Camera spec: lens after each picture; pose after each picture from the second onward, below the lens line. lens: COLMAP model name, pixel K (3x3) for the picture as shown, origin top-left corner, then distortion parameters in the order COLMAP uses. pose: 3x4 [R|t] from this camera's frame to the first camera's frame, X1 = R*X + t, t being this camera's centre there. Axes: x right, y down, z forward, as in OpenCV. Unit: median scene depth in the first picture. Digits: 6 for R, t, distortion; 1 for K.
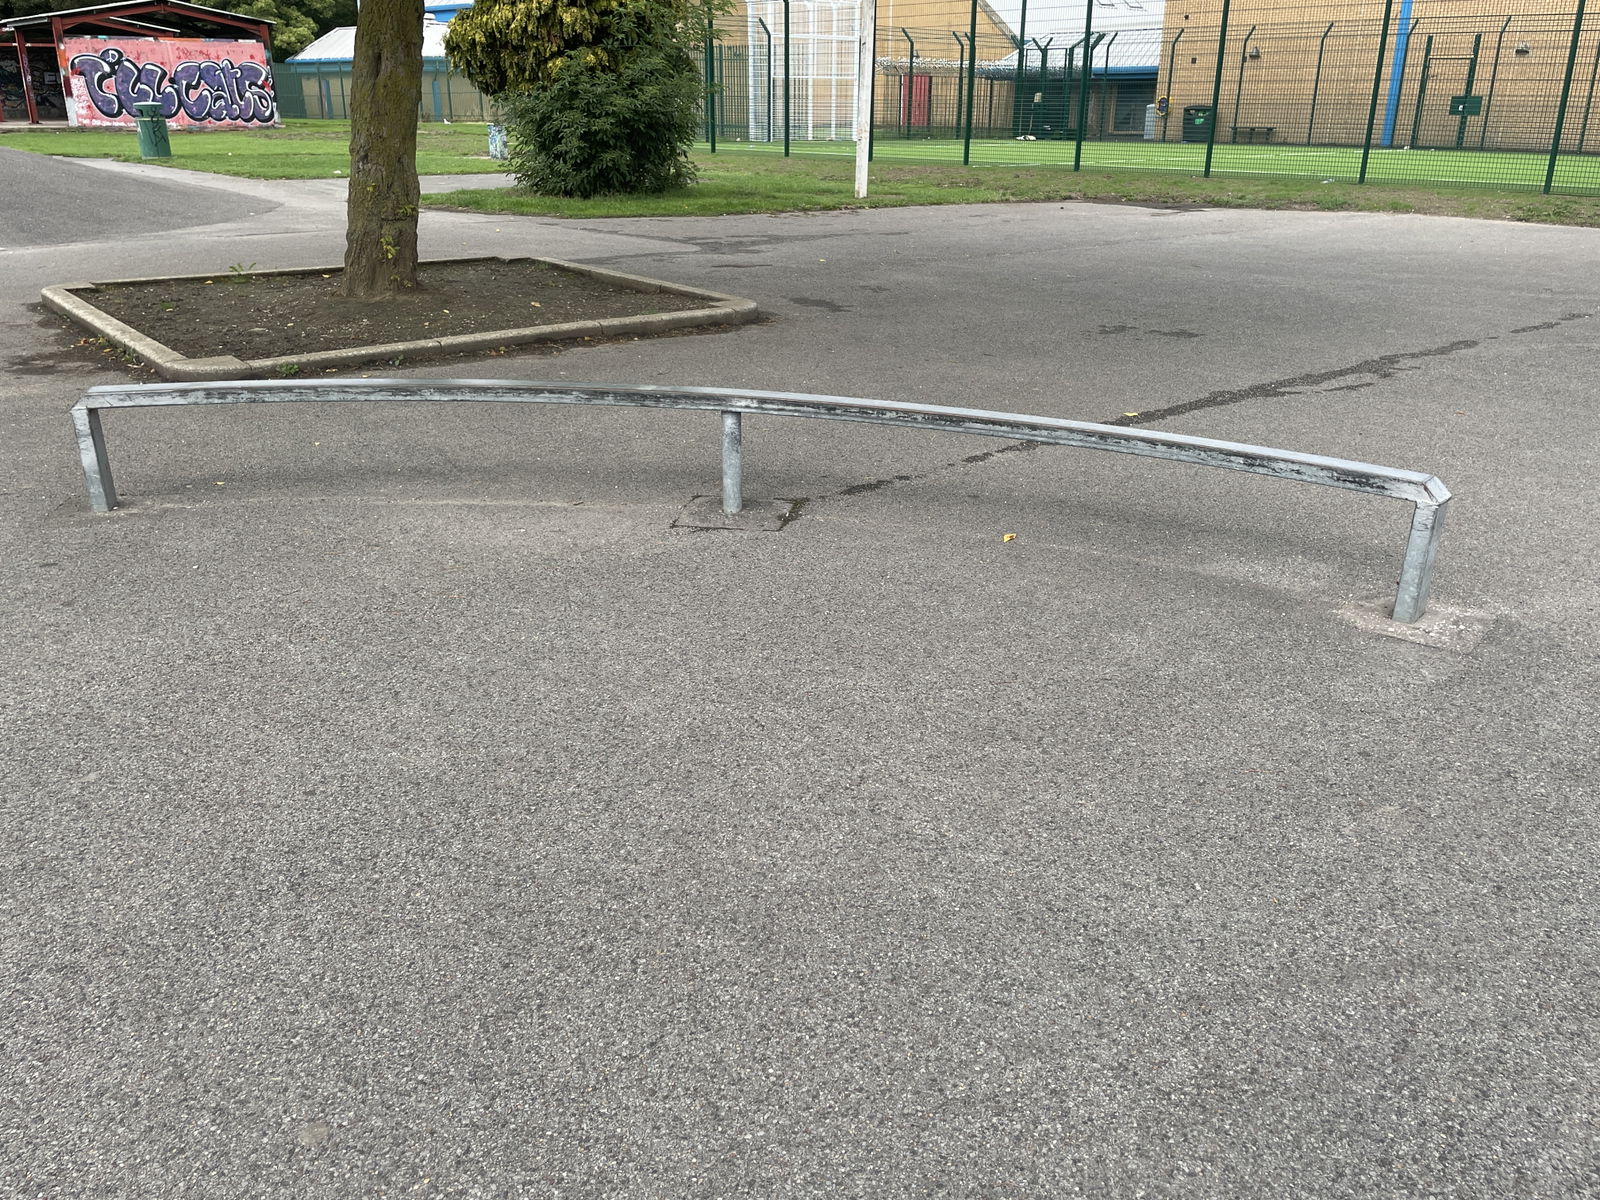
lens RADIAL K [[1251.7, 0, 803.2], [0, 1251.7, 598.5], [0, 0, 1]] dist [0.046088, -0.070996]
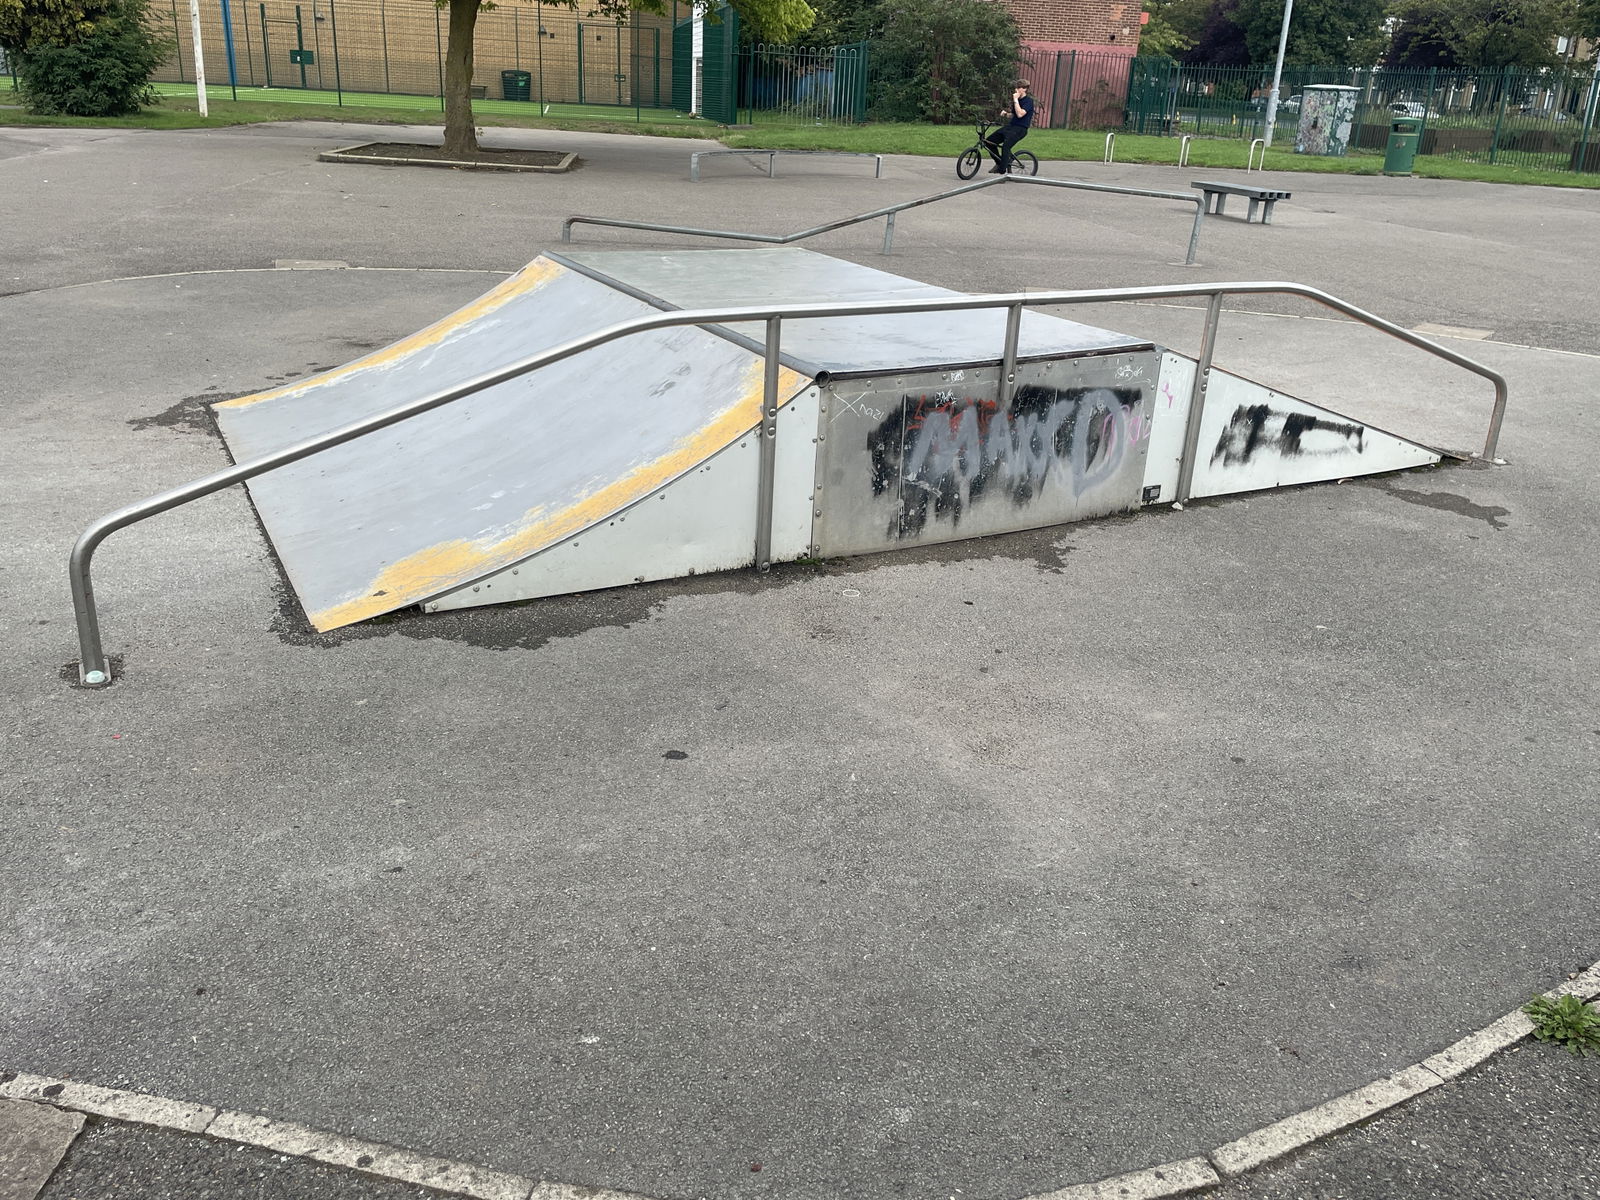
lens RADIAL K [[1251.7, 0, 814.2], [0, 1251.7, 600.2], [0, 0, 1]] dist [0.046088, -0.070996]
pose [[0.515947, -0.301490, 0.801812, -0.455383], [0.263020, 0.946559, 0.186670, 0.064594], [-0.815242, 0.114581, 0.567672, -0.181067]]
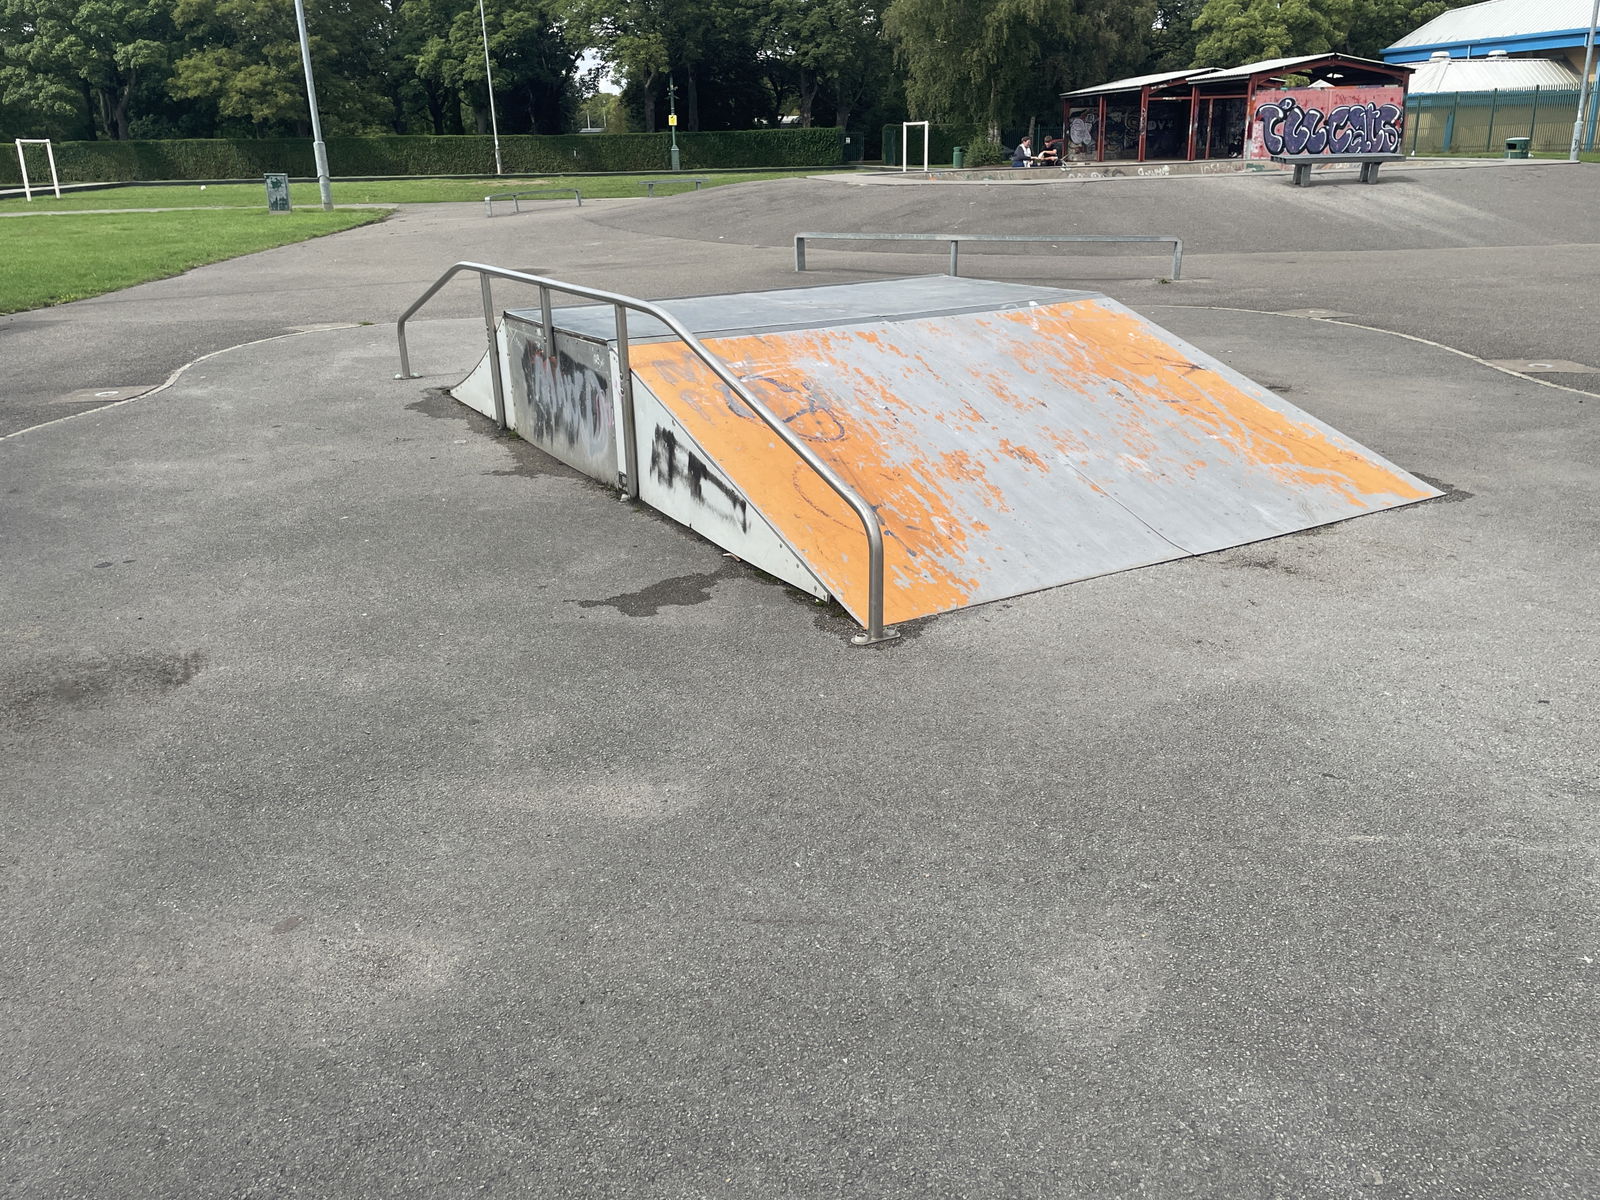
lens RADIAL K [[1251.7, 0, 795.9], [0, 1251.7, 596.2], [0, 0, 1]] dist [0.046088, -0.070996]
pose [[0.846394, 0.146109, -0.512123, -0.258522], [-0.160984, 0.986836, 0.015484, 0.092190], [0.507643, 0.069339, 0.858773, -0.245663]]
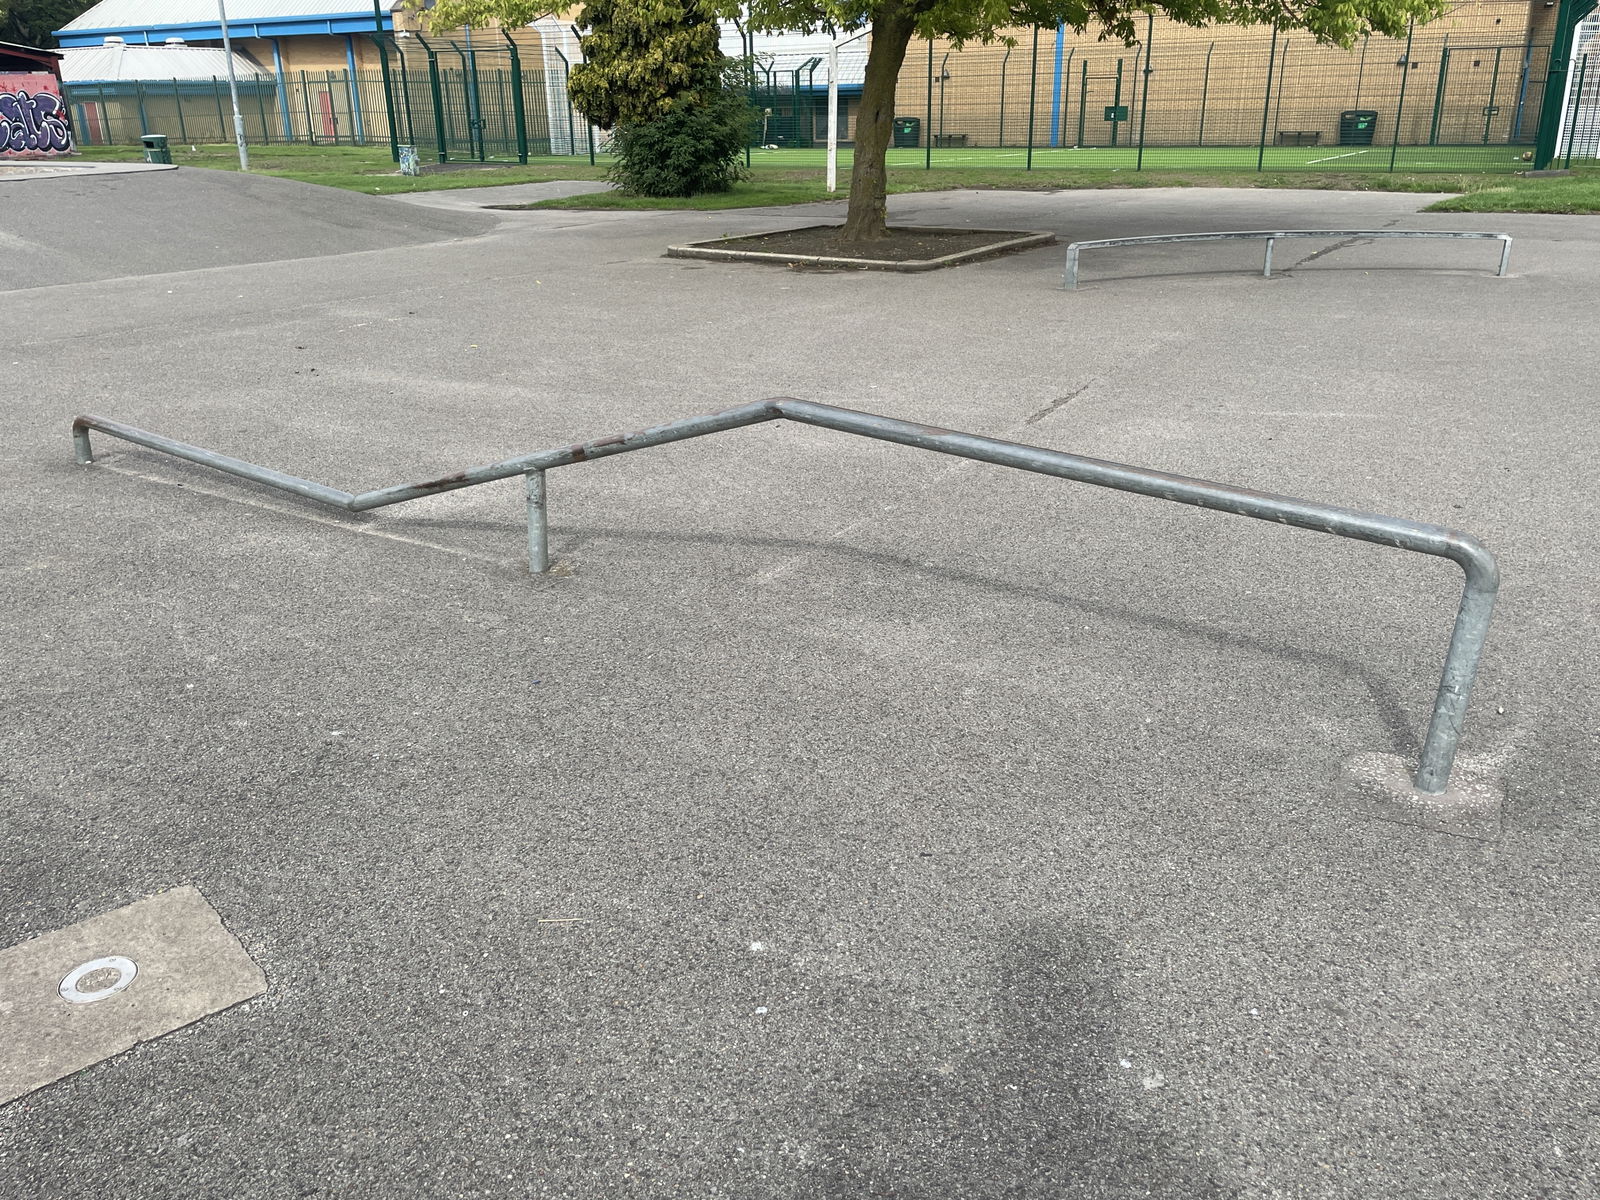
lens RADIAL K [[1251.7, 0, 811.0], [0, 1251.7, 601.8], [0, 0, 1]] dist [0.046088, -0.070996]
pose [[0.949649, -0.128465, 0.285769, -0.205745], [0.129623, 0.991451, 0.014942, 0.051262], [-0.285245, 0.022853, 0.958182, -0.151617]]
